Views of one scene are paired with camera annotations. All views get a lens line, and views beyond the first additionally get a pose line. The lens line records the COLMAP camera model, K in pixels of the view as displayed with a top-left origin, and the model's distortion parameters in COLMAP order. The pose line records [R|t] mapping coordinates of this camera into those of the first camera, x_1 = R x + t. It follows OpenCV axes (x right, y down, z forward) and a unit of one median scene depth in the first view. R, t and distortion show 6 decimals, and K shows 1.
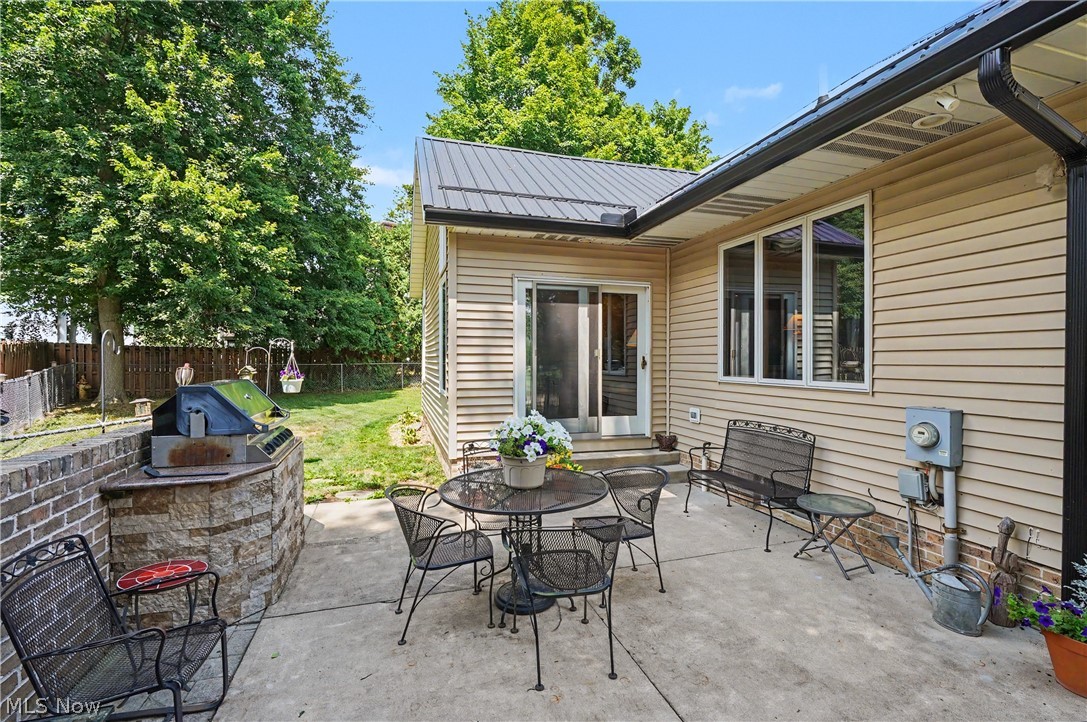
lens RADIAL K [[495.6, 0, 543.5], [0, 495.6, 361.0], [0, 0, 1]] dist [-0.002585, -0.000399]
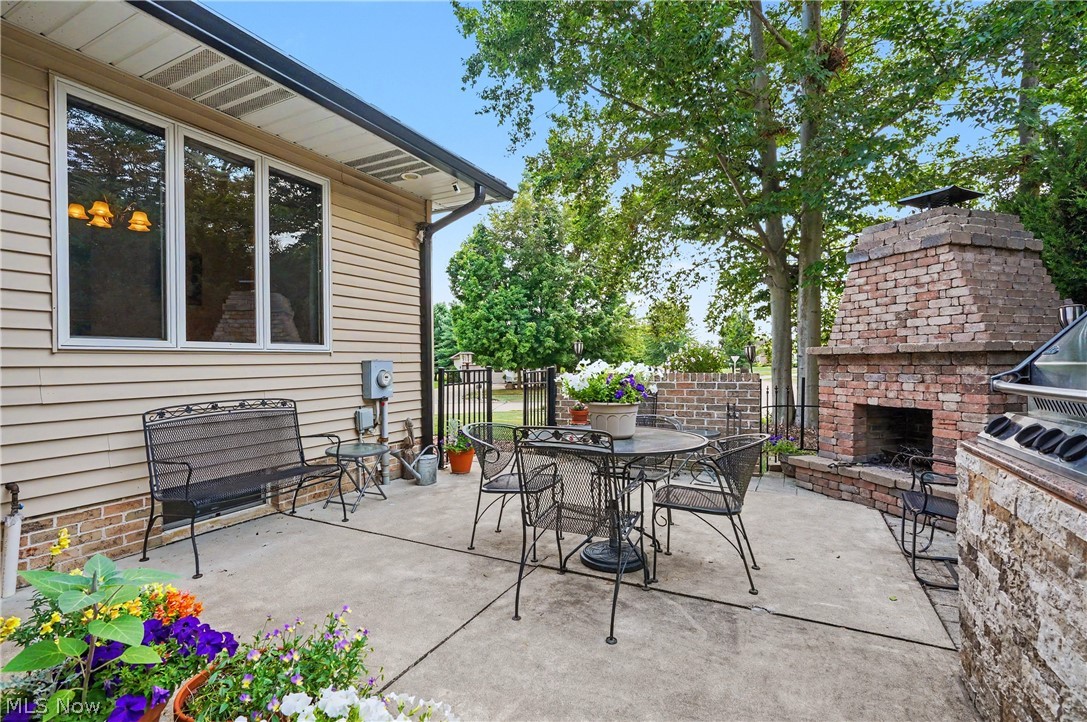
lens RADIAL K [[501.1, 0, 543.5], [0, 501.1, 361.0], [0, 0, 1]] dist [-0.003829, -0.000312]
pose [[-0.715361, 0.010037, 0.698683, -0.398037], [0.015221, 0.999883, 0.001220, 0.069811], [-0.698590, 0.011507, -0.715430, 1.168206]]
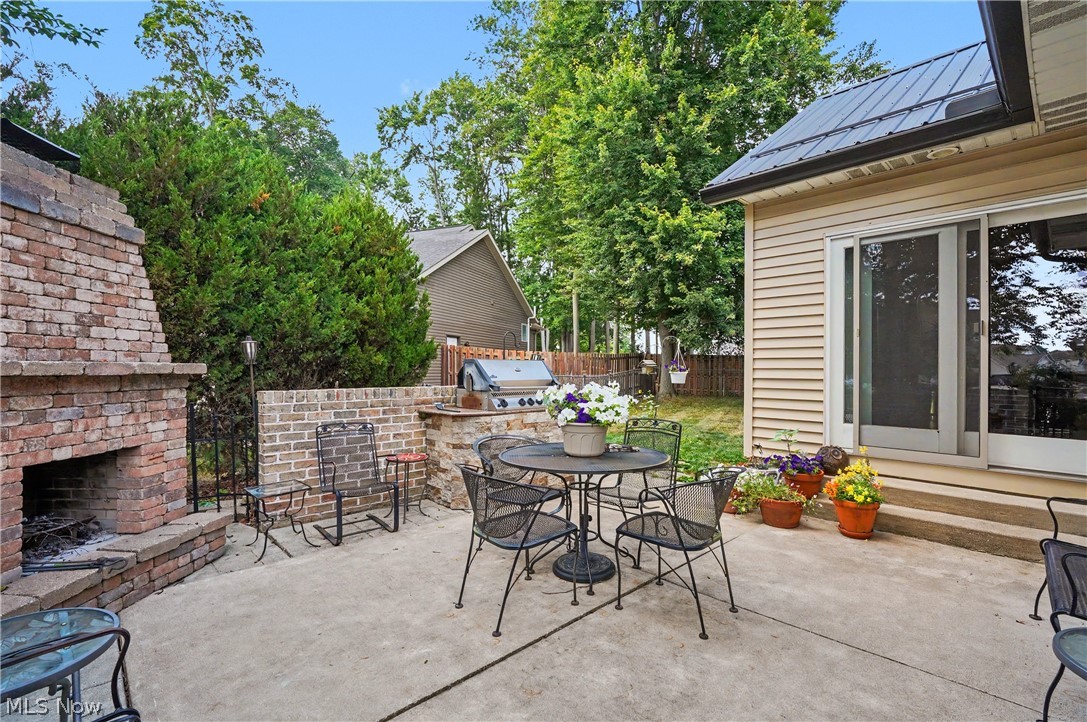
lens RADIAL K [[501.1, 0, 543.5], [0, 501.1, 361.0], [0, 0, 1]] dist [-0.003829, -0.000312]
pose [[0.440354, -0.011919, -0.897745, 0.551005], [-0.011140, 0.999762, -0.018737, 0.055186], [0.897755, 0.018252, 0.440117, 0.320562]]
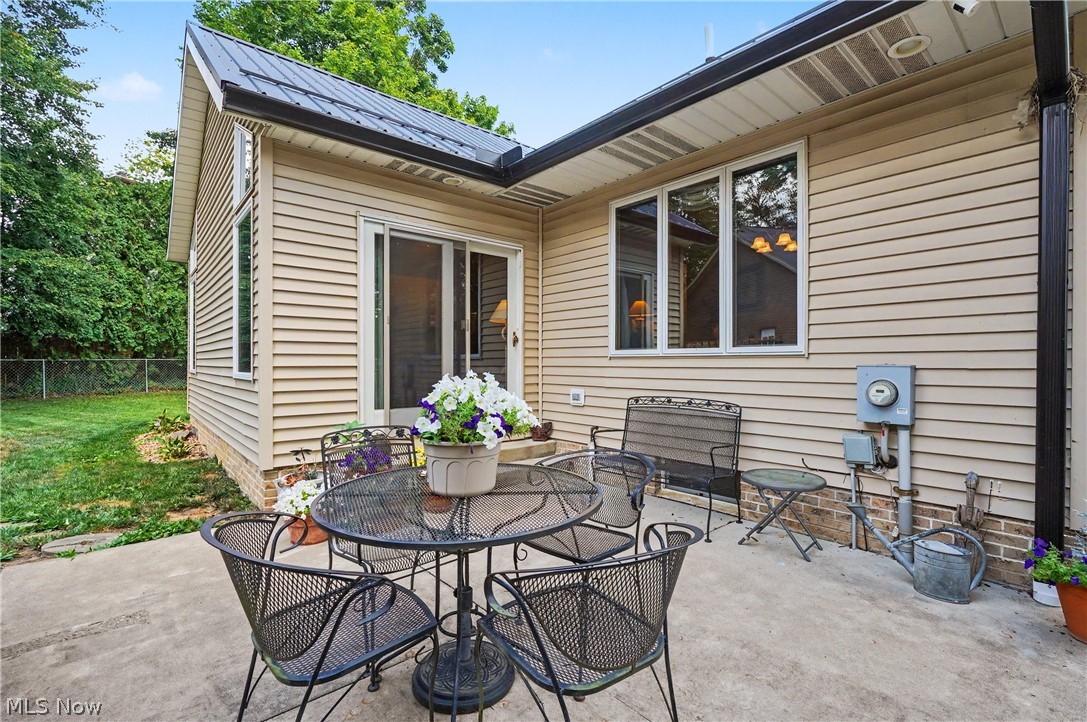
lens RADIAL K [[494.6, 0, 539.2], [0, 494.6, 365.6], [0, 0, 1]] dist [-0.005460, 0.000672]
pose [[0.918815, -0.001028, 0.394687, -0.127299], [0.000967, 0.999999, 0.000353, 0.065439], [-0.394688, 0.000057, 0.918815, 0.272941]]
